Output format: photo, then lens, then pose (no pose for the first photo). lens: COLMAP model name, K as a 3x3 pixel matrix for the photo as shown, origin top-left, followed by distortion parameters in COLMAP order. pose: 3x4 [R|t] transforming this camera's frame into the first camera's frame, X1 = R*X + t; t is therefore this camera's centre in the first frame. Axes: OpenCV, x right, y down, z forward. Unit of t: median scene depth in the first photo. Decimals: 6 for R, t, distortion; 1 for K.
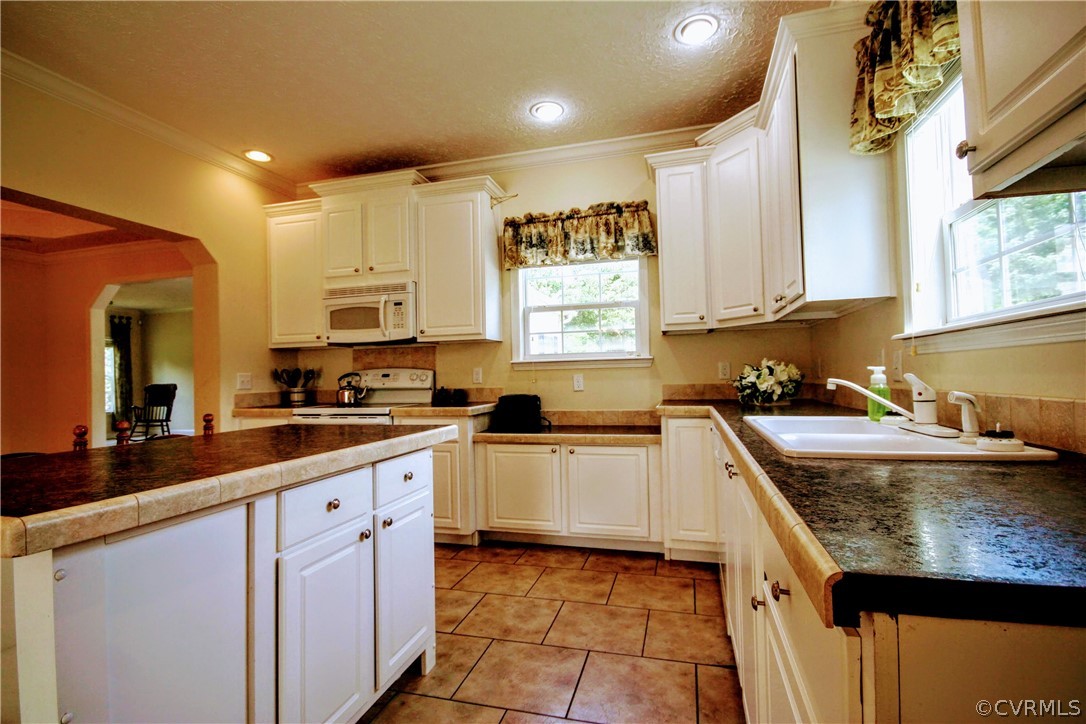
lens RADIAL K [[509.9, 0, 541.3], [0, 509.9, 363.7], [0, 0, 1]] dist [-0.008808, -0.005684]
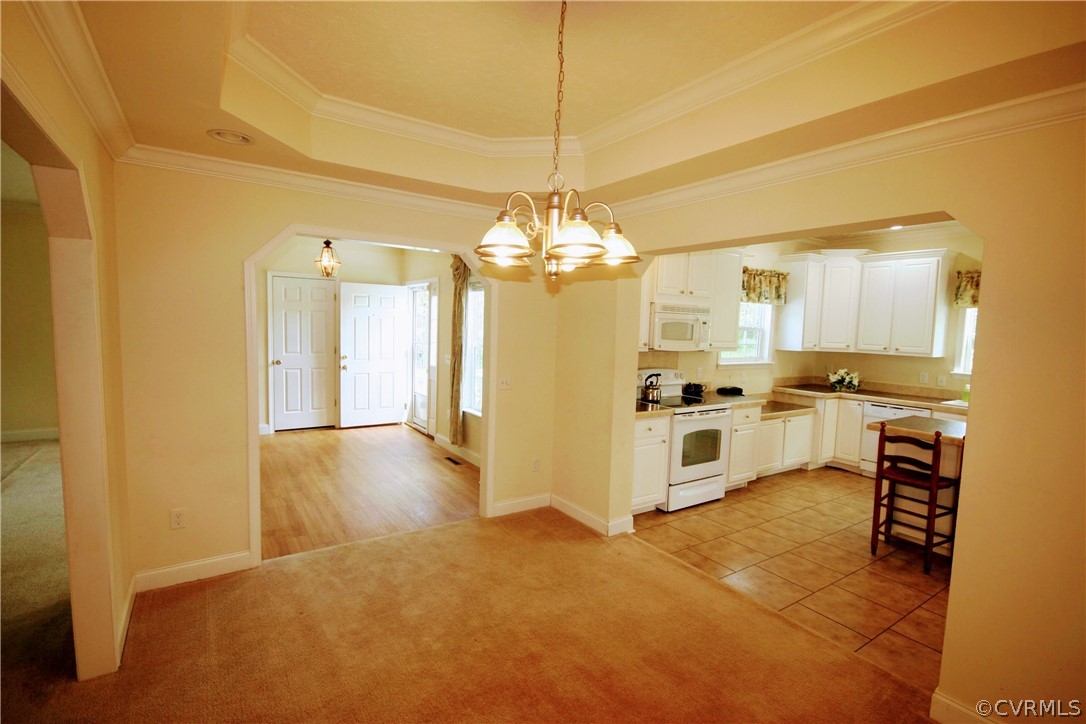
lens RADIAL K [[509.9, 0, 540.8], [0, 509.9, 364.3], [0, 0, 1]] dist [-0.008808, -0.005684]
pose [[0.644524, -0.017076, 0.764393, -1.559099], [-0.062801, 0.995190, 0.075184, -0.083654], [-0.762001, -0.096462, 0.640351, 0.470747]]
